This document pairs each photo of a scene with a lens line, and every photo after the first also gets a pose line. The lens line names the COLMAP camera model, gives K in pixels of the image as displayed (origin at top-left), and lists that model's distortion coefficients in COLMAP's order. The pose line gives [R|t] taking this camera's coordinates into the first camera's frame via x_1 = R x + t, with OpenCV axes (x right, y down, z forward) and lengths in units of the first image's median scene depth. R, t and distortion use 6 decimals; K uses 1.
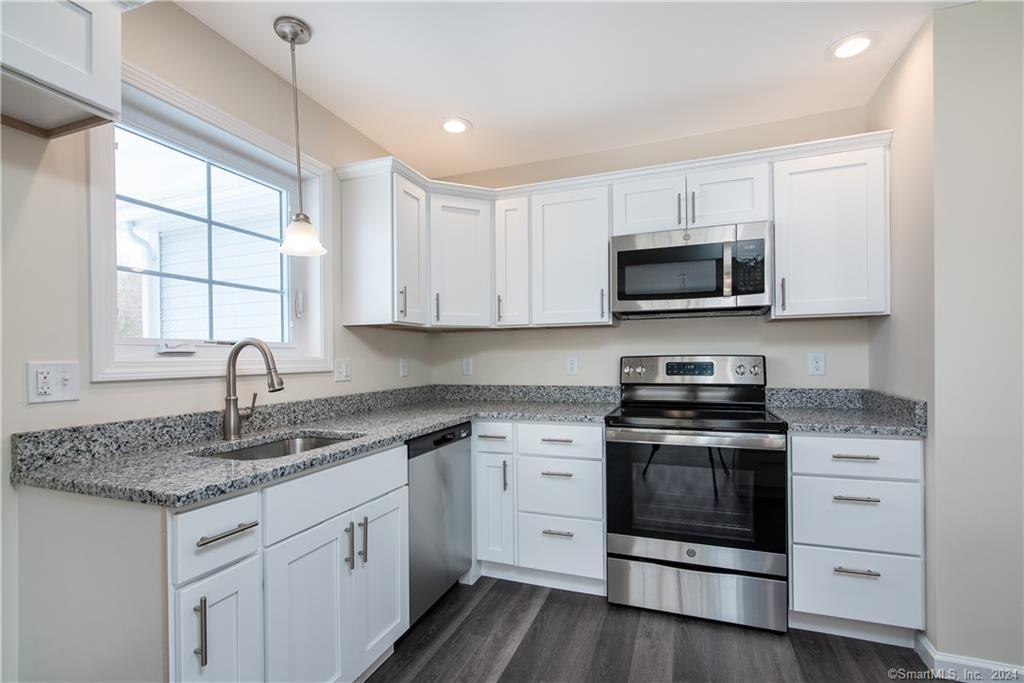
lens RADIAL K [[472.3, 0, 512.0], [0, 472.3, 356.3], [0, 0, 1]] dist [0.000023, -0.000028]
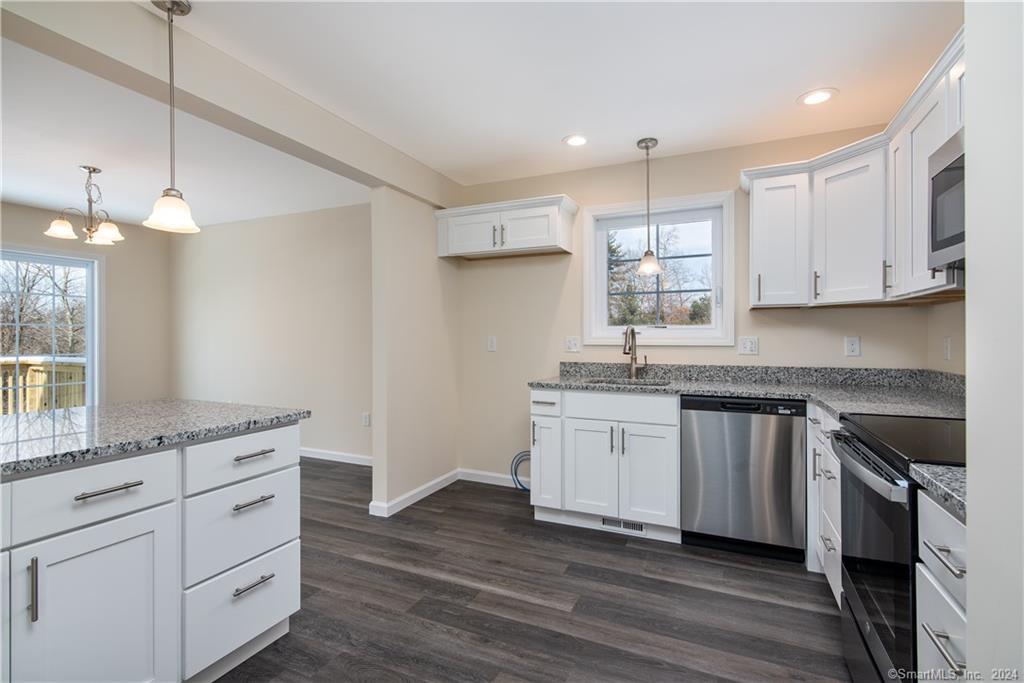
lens RADIAL K [[475.7, 0, 509.6], [0, 475.7, 336.2], [0, 0, 1]] dist [0.001990, 0.000185]
pose [[-0.080420, 0.007818, -0.996730, 1.038980], [0.002615, 0.999967, 0.007633, -0.008050], [0.996758, -0.001992, -0.080438, 0.517466]]
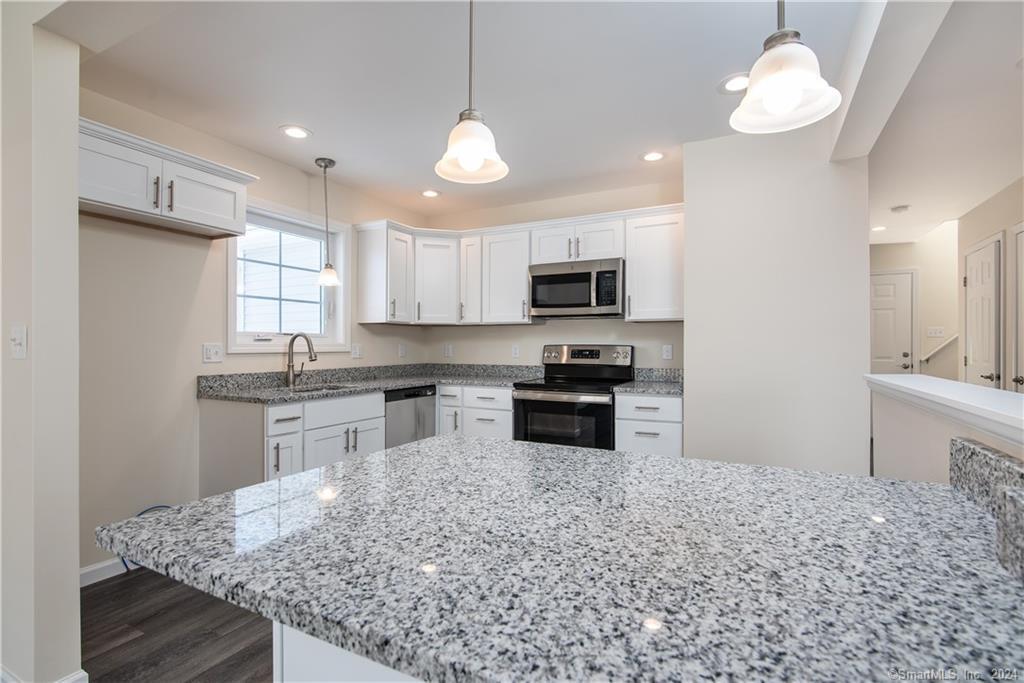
lens RADIAL K [[494.0, 0, 512.0], [0, 494.0, 341.5], [0, 0, 1]] dist [0.000448, -0.000055]
pose [[0.992927, 0.012472, -0.118067, 0.387114], [-0.012992, 0.999909, -0.003640, -0.004795], [0.118011, 0.005148, 0.992999, -0.641640]]
